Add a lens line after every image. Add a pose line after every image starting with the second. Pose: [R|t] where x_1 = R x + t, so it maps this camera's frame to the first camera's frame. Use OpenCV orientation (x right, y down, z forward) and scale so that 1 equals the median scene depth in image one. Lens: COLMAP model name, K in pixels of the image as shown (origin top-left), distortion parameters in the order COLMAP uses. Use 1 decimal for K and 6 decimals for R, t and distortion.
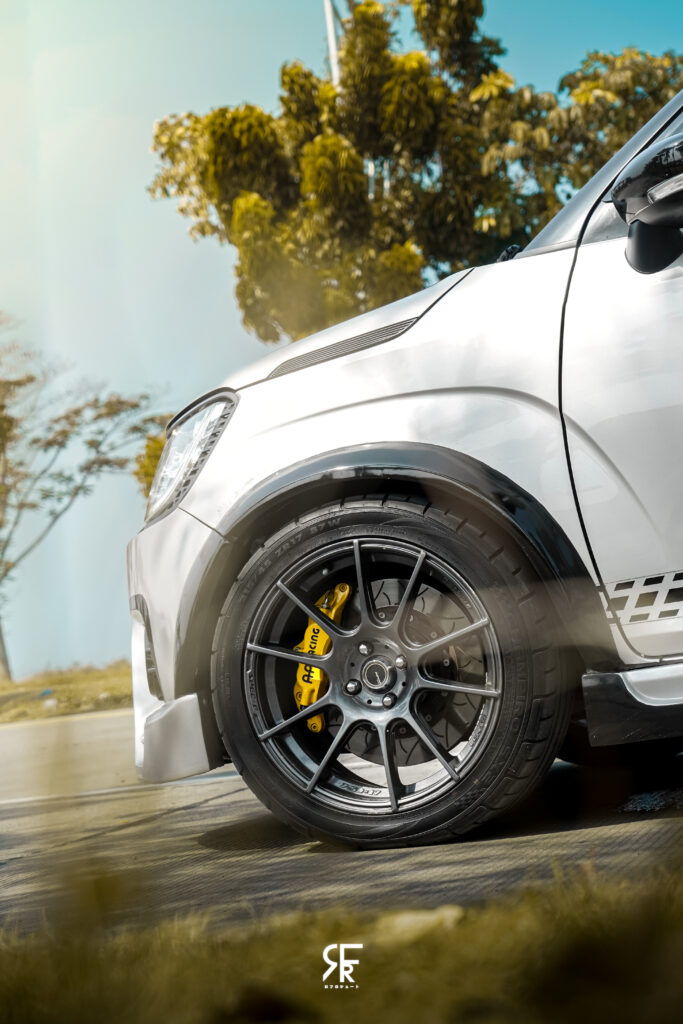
lens RADIAL K [[2346.9, 0, 341.5], [0, 2346.9, 512.0], [0, 0, 1]] dist [0.362039, -0.101442]
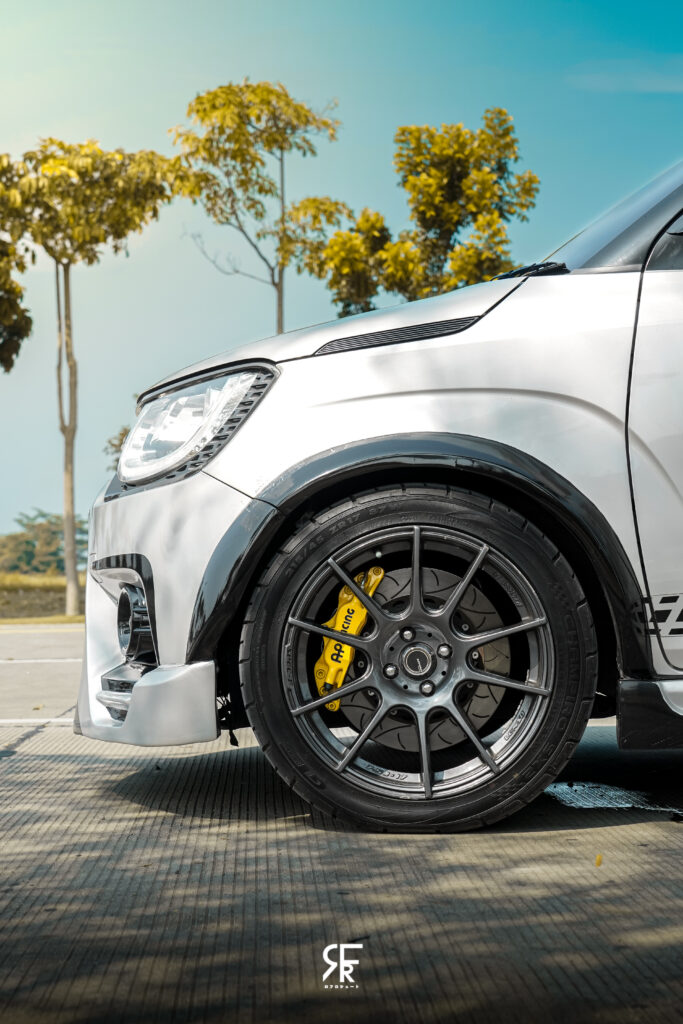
lens RADIAL K [[1848.3, 0, 341.5], [0, 1848.3, 512.0], [0, 0, 1]] dist [0.152608, -0.042227]
pose [[0.945513, 0.115902, 0.304256, -0.264232], [-0.115469, 0.993120, -0.019481, 0.024746], [-0.304420, -0.016713, 0.952391, 0.253819]]
